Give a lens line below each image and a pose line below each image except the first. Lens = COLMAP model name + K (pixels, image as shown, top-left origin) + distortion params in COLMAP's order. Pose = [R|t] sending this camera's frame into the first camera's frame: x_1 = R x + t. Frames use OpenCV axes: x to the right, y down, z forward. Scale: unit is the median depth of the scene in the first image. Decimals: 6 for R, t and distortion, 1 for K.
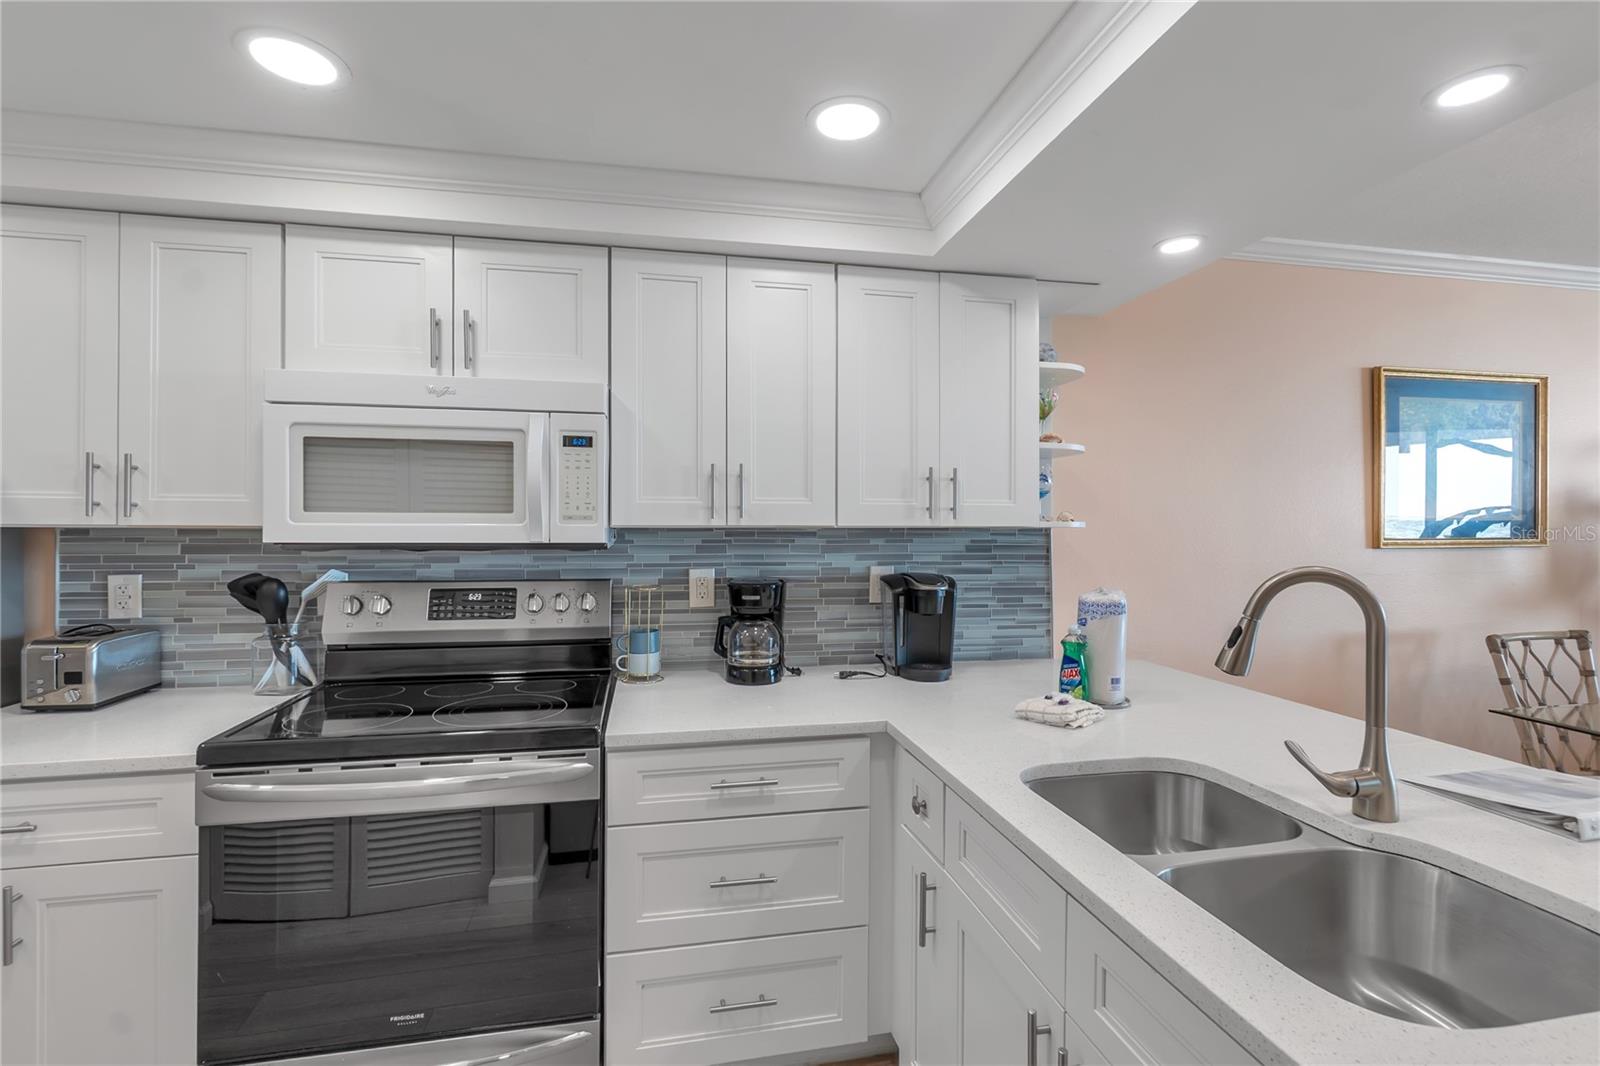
lens RADIAL K [[715.4, 0, 804.0], [0, 715.4, 531.9], [0, 0, 1]] dist [-0.011696, 0.001605]
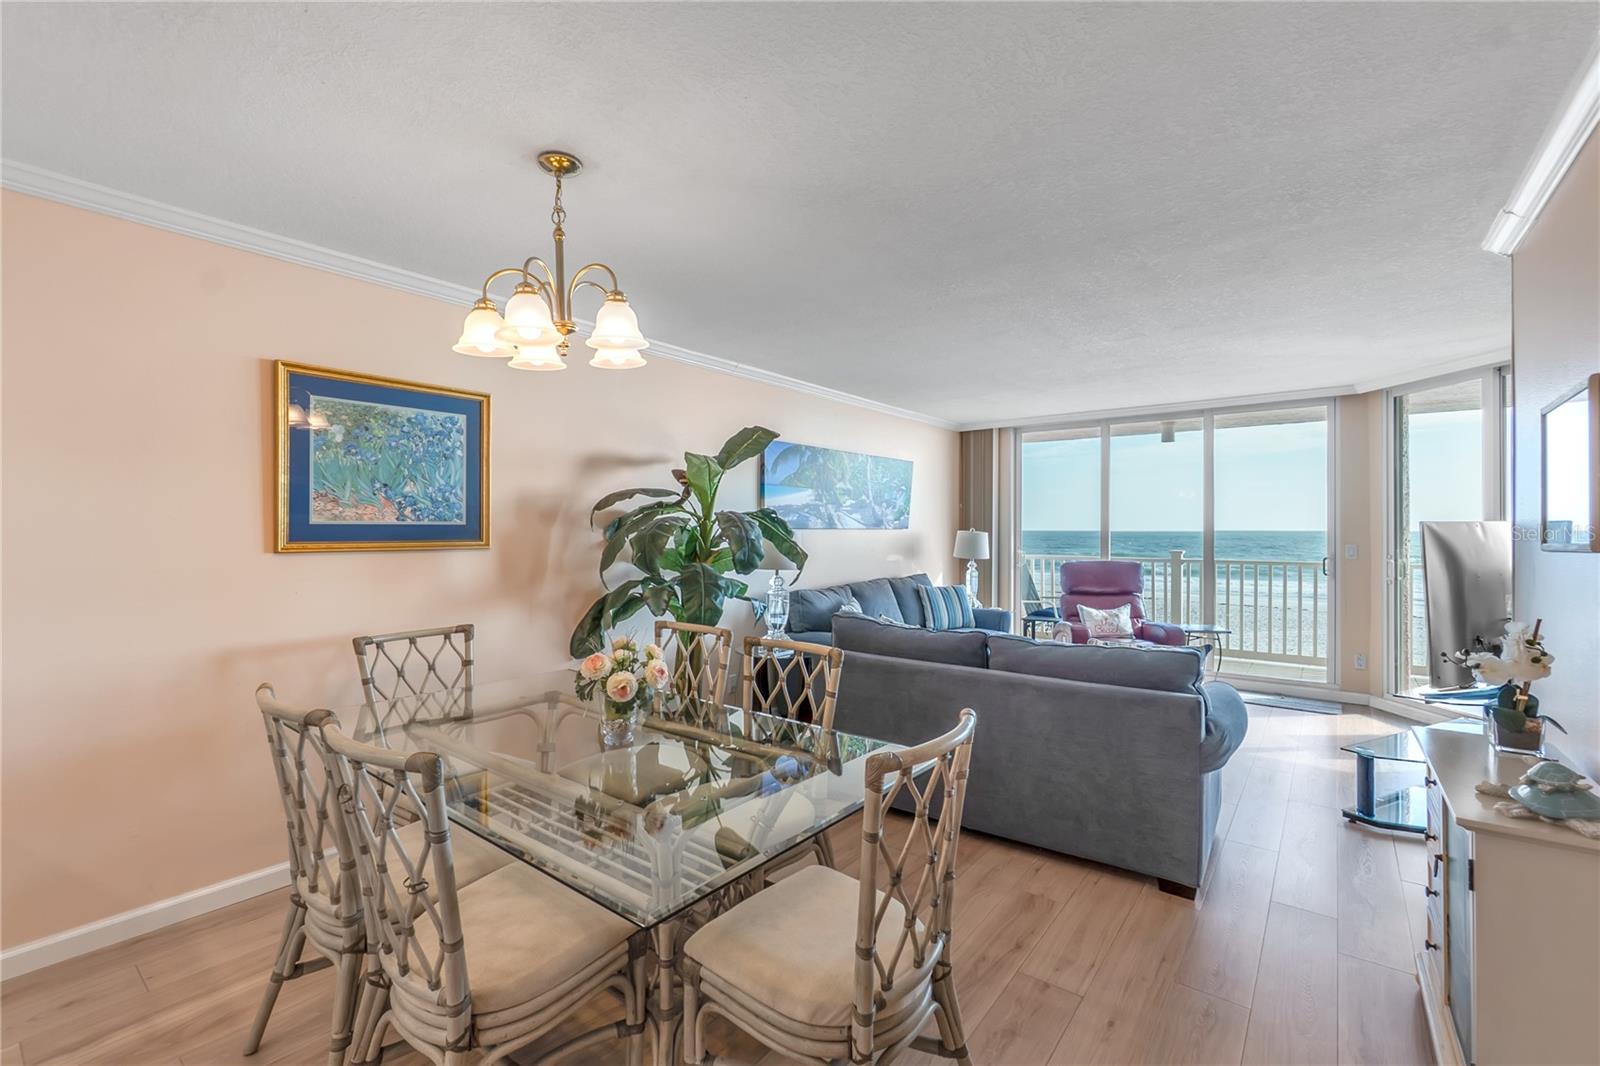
lens RADIAL K [[715.4, 0, 796.3], [0, 715.4, 525.9], [0, 0, 1]] dist [-0.011696, 0.001605]
pose [[0.742775, 0.005978, 0.669514, 0.734548], [0.000247, 0.999958, -0.009203, -0.003398], [-0.669541, 0.007001, 0.742742, -0.167345]]
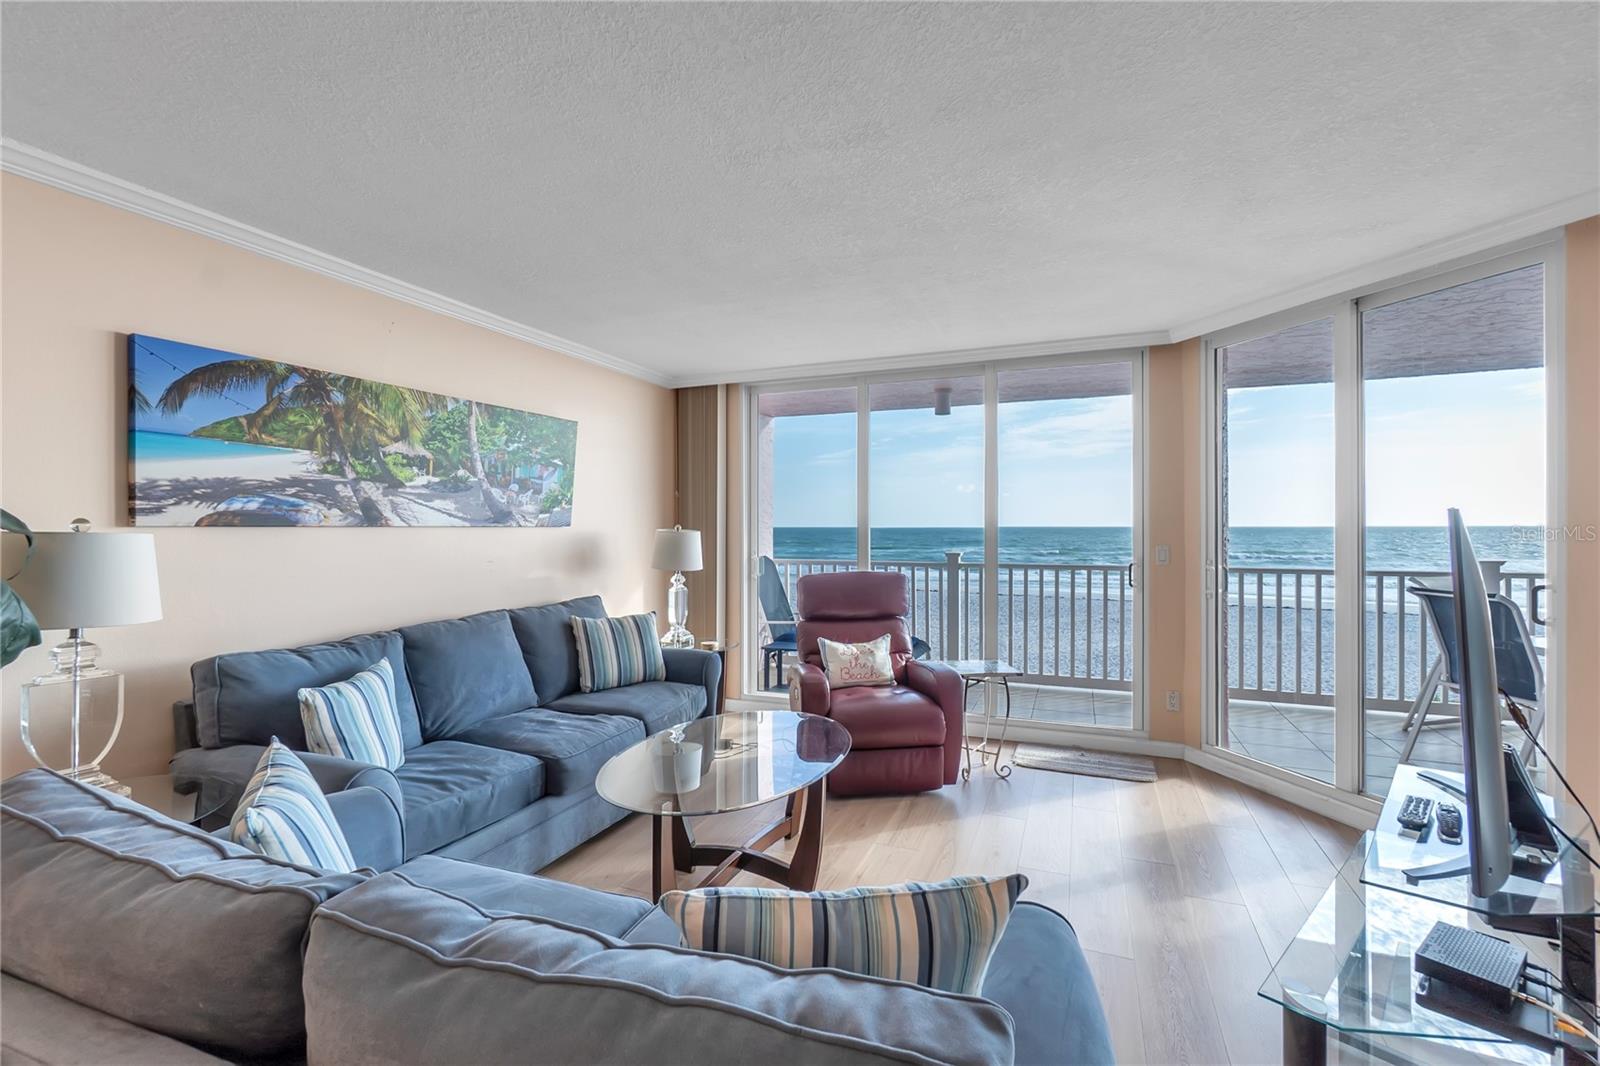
lens RADIAL K [[715.4, 0, 807.6], [0, 715.4, 523.2], [0, 0, 1]] dist [-0.011696, 0.001605]
pose [[0.527189, 0.003742, 0.849740, 1.602029], [0.005063, 0.999959, -0.007545, -0.008192], [-0.849733, 0.008280, 0.527148, 0.129105]]
